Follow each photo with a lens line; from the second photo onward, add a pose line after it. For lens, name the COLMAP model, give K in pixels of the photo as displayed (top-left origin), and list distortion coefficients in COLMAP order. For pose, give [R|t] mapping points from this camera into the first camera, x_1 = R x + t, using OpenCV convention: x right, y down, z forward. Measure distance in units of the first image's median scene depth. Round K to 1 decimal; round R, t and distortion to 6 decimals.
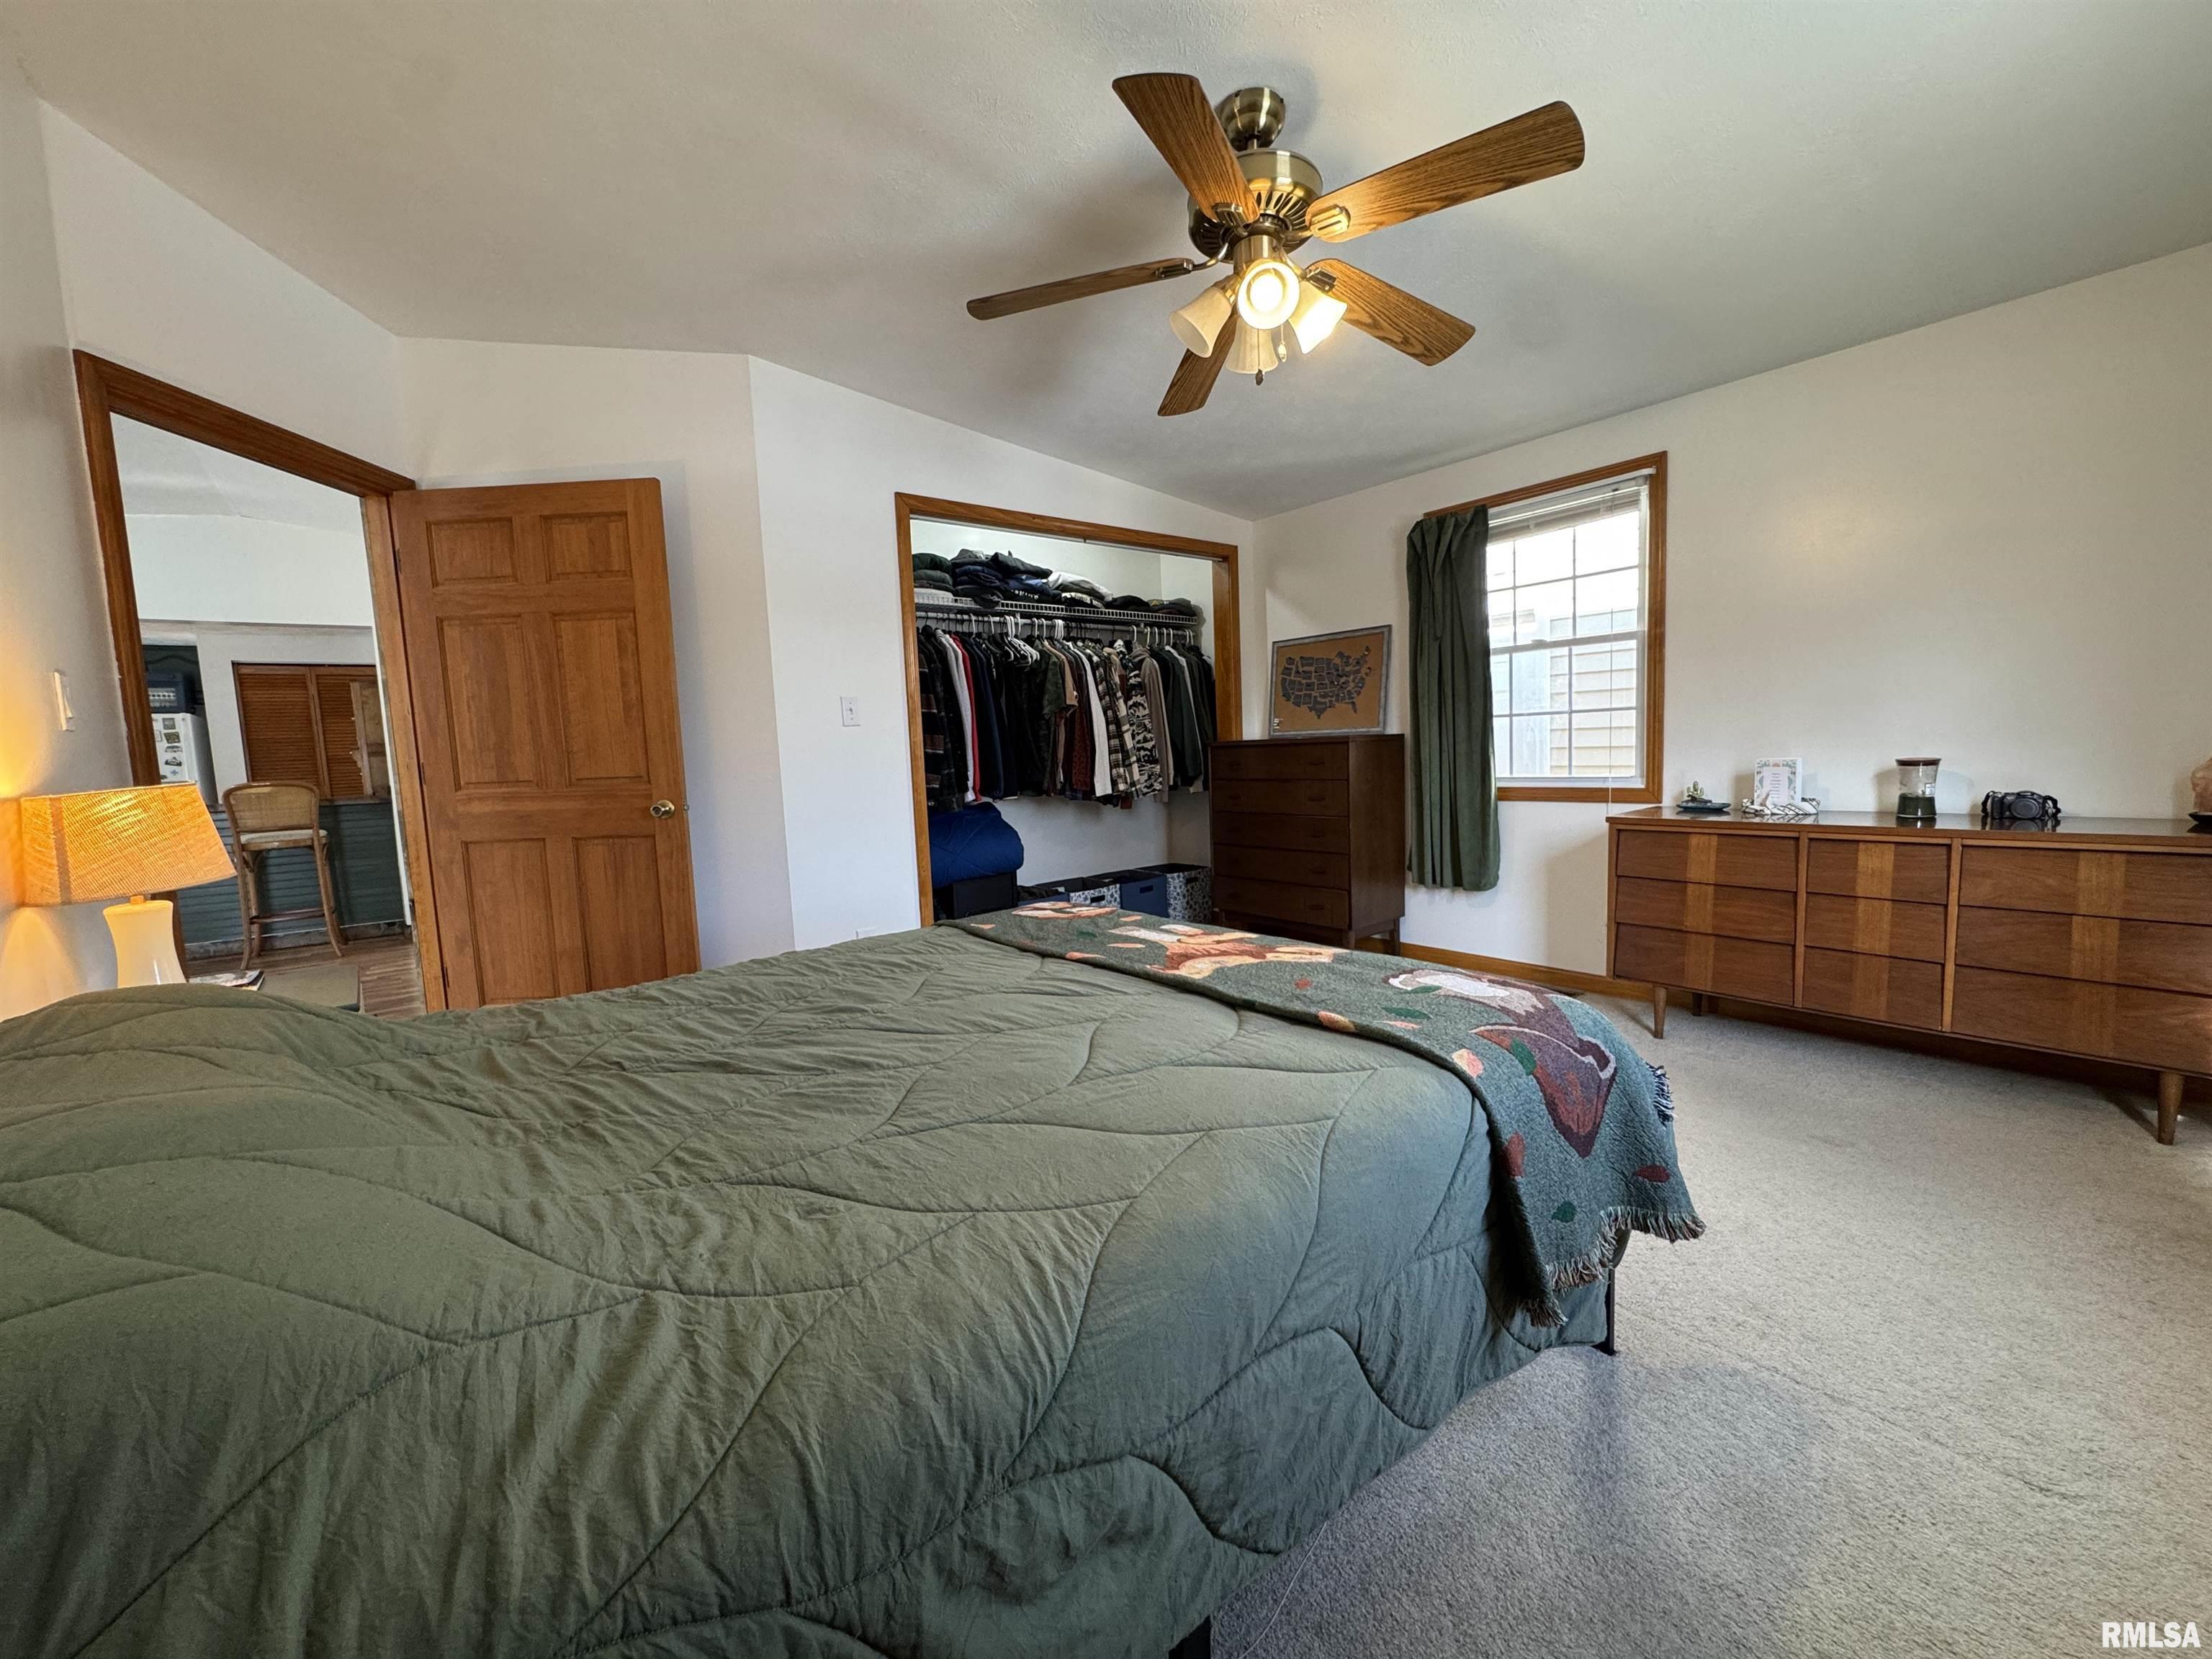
lens RADIAL K [[931.7, 0, 1107.3], [0, 931.7, 833.7], [0, 0, 1]] dist [-0.001538, 0.000428]
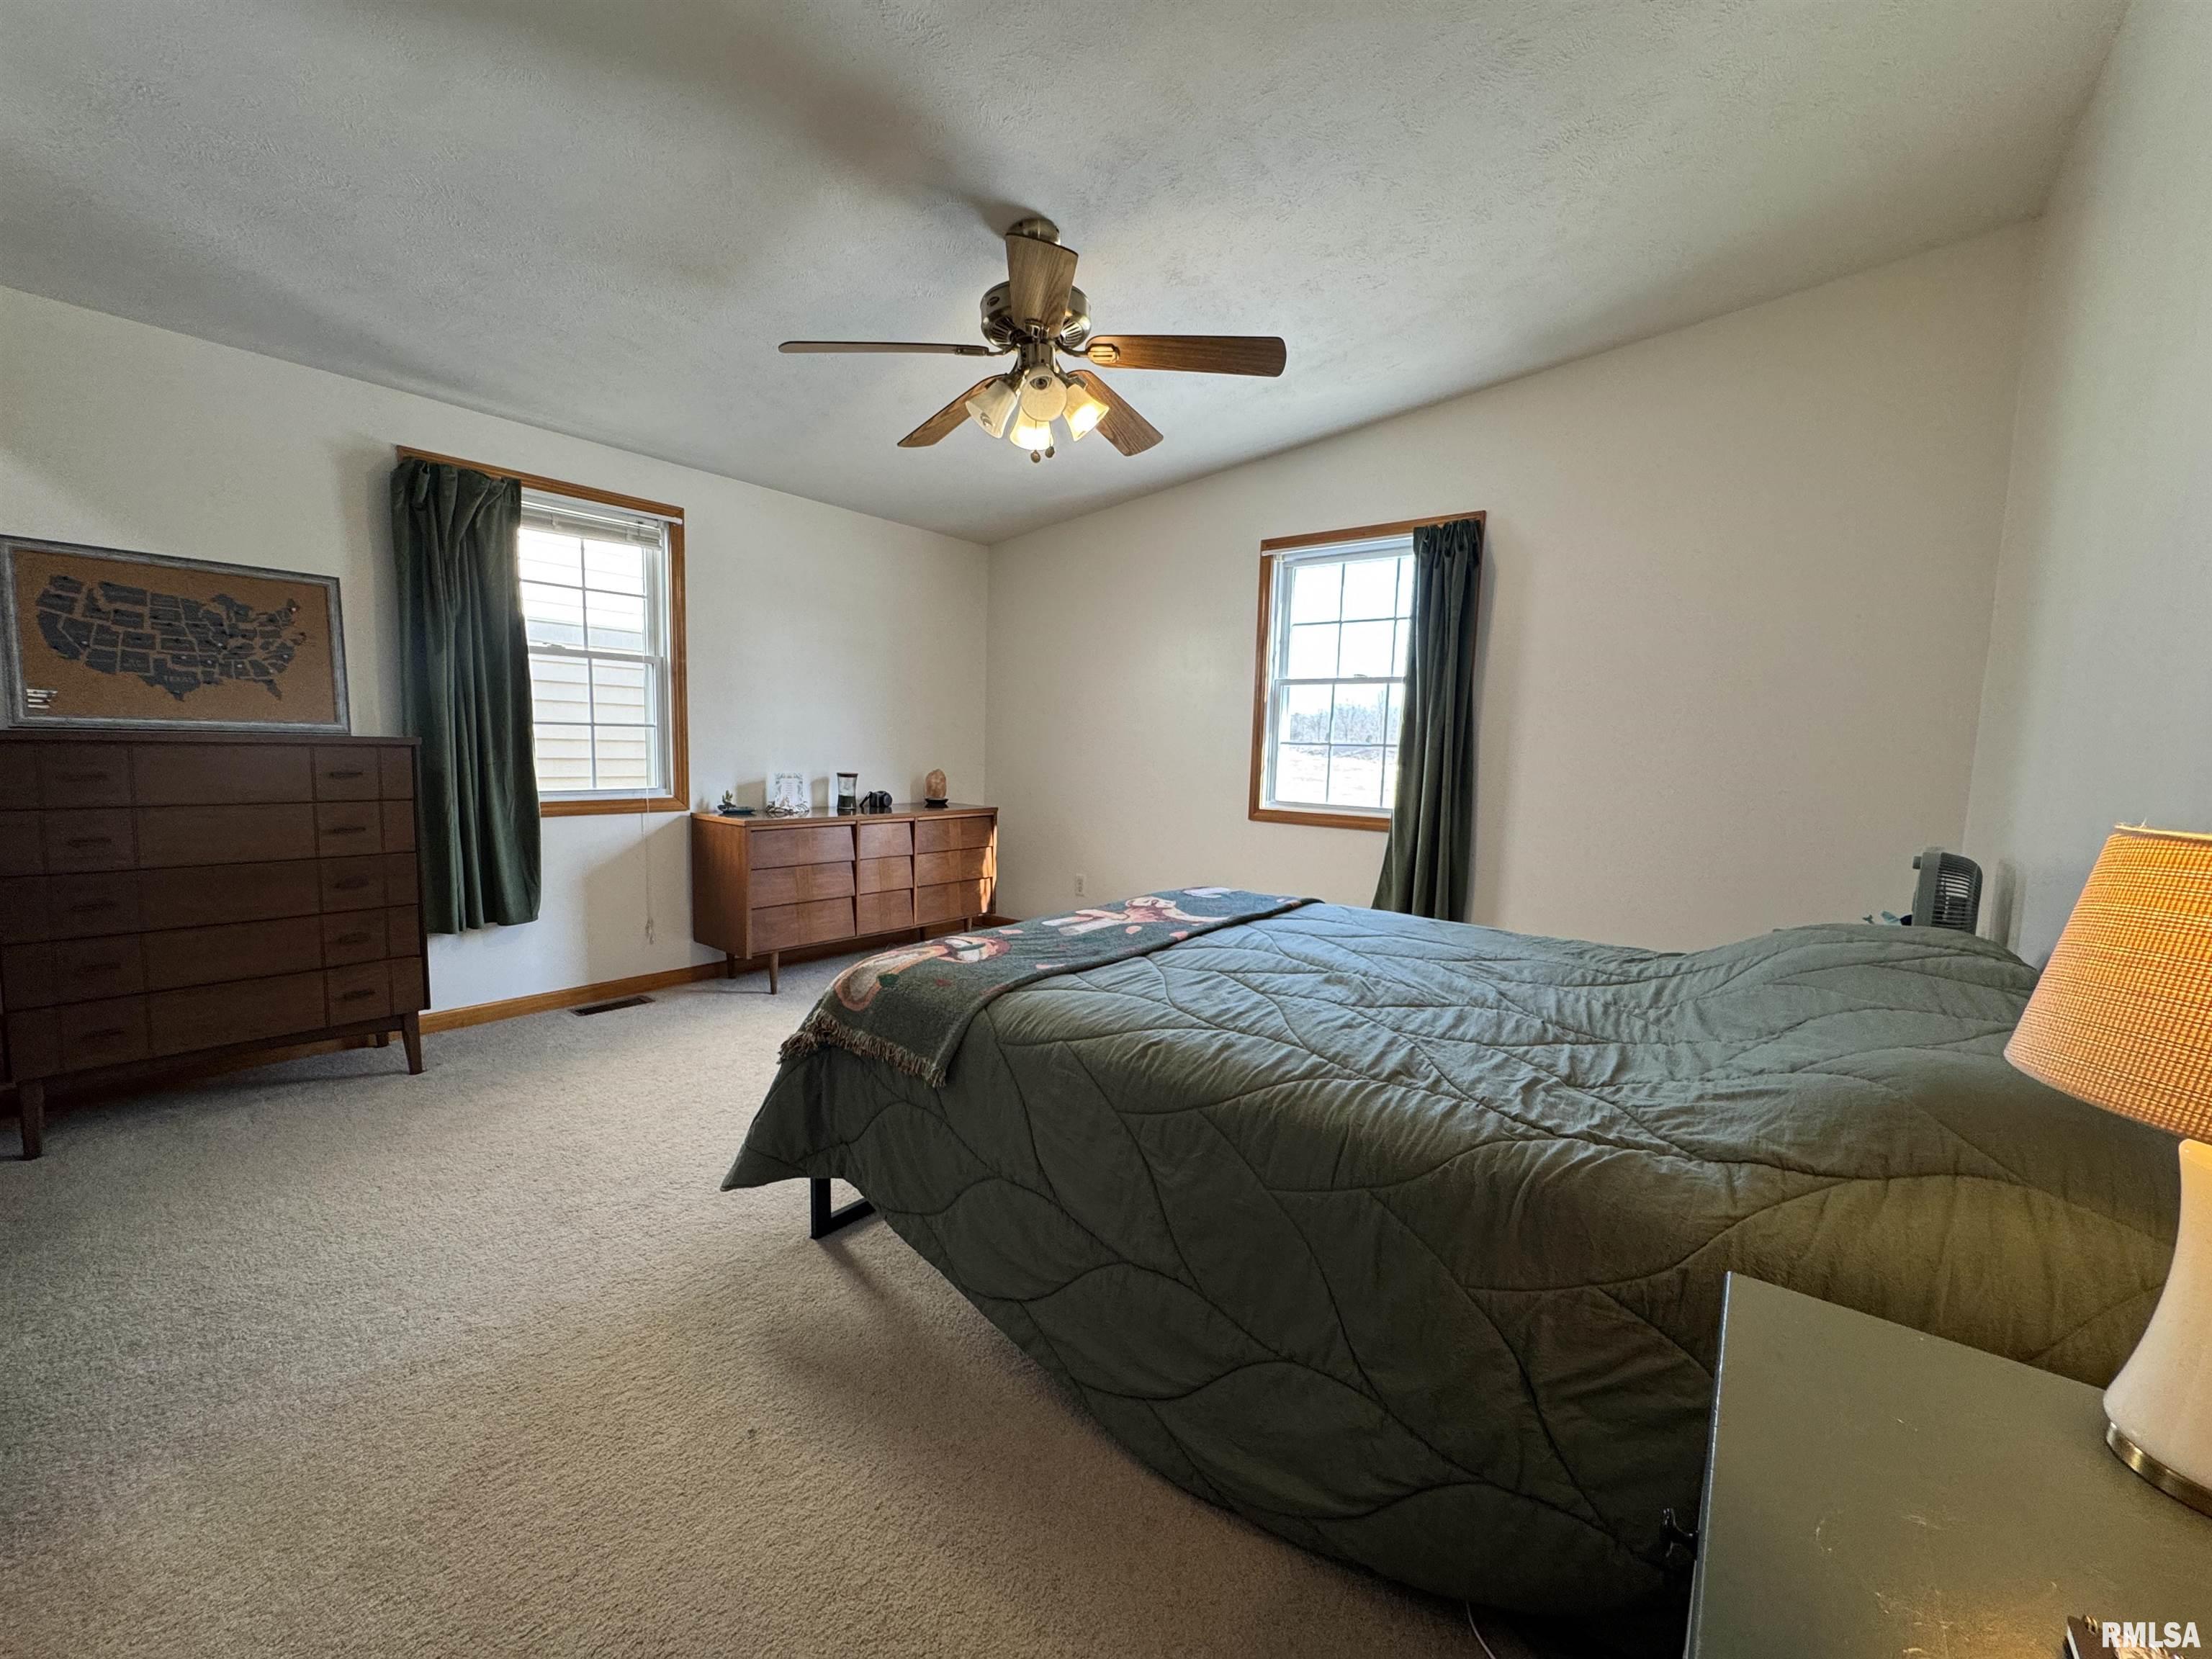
lens RADIAL K [[931.7, 0, 1107.3], [0, 931.7, 833.7], [0, 0, 1]] dist [-0.001538, 0.000428]
pose [[-0.275684, -0.060826, 0.959322, -0.617761], [0.072583, 0.993829, 0.083873, -0.058260], [-0.958504, 0.092753, -0.269567, 0.752726]]
